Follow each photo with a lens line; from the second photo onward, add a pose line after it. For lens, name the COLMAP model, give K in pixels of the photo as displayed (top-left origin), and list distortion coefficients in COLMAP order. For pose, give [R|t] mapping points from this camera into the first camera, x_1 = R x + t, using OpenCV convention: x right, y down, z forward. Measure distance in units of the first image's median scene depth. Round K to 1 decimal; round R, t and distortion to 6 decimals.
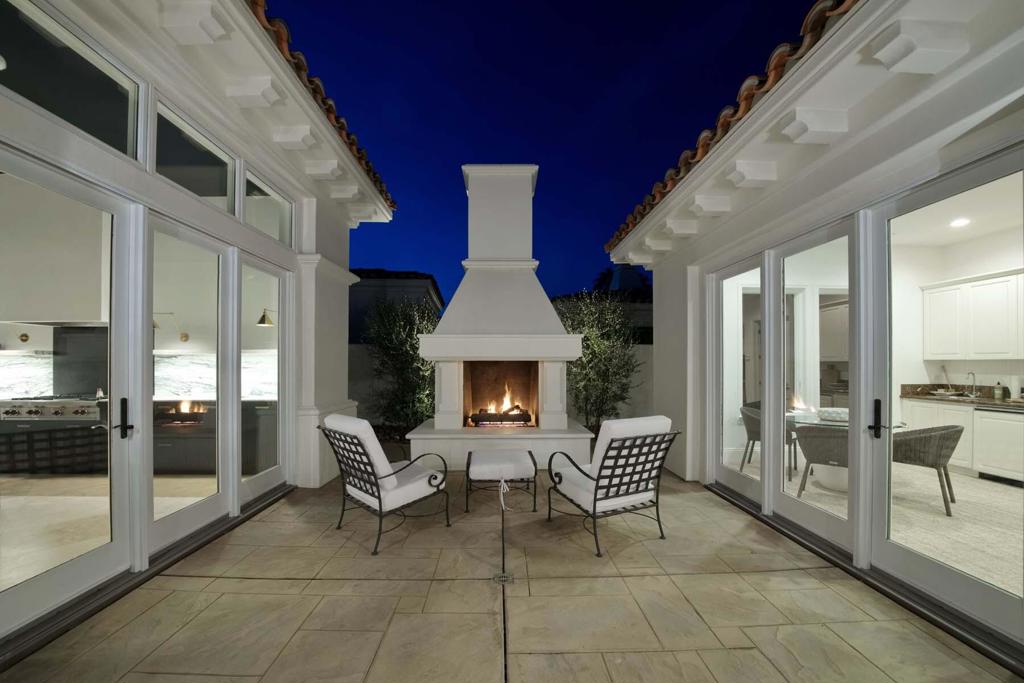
lens RADIAL K [[354.1, 0, 514.7], [0, 354.1, 361.8], [0, 0, 1]] dist [-0.037027, 0.000011]
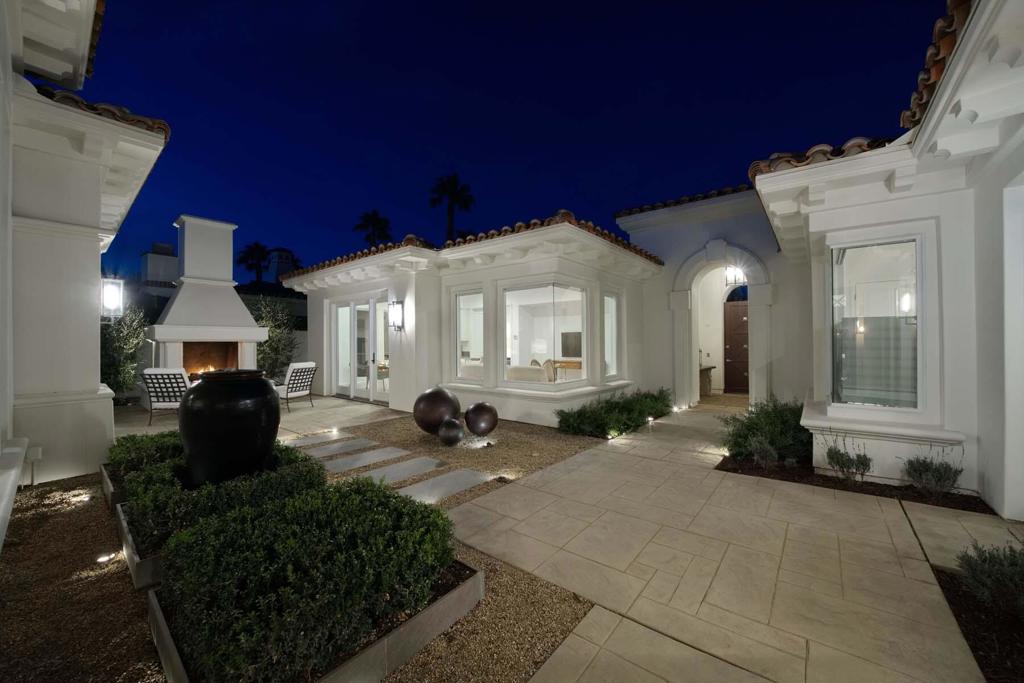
lens RADIAL K [[378.9, 0, 486.3], [0, 378.9, 341.2], [0, 0, 1]] dist [-0.000506, -0.000010]
pose [[0.680491, -0.002941, 0.732750, -0.470114], [0.001535, 0.999995, 0.002589, -0.008655], [-0.732754, -0.000637, 0.680493, -1.150625]]
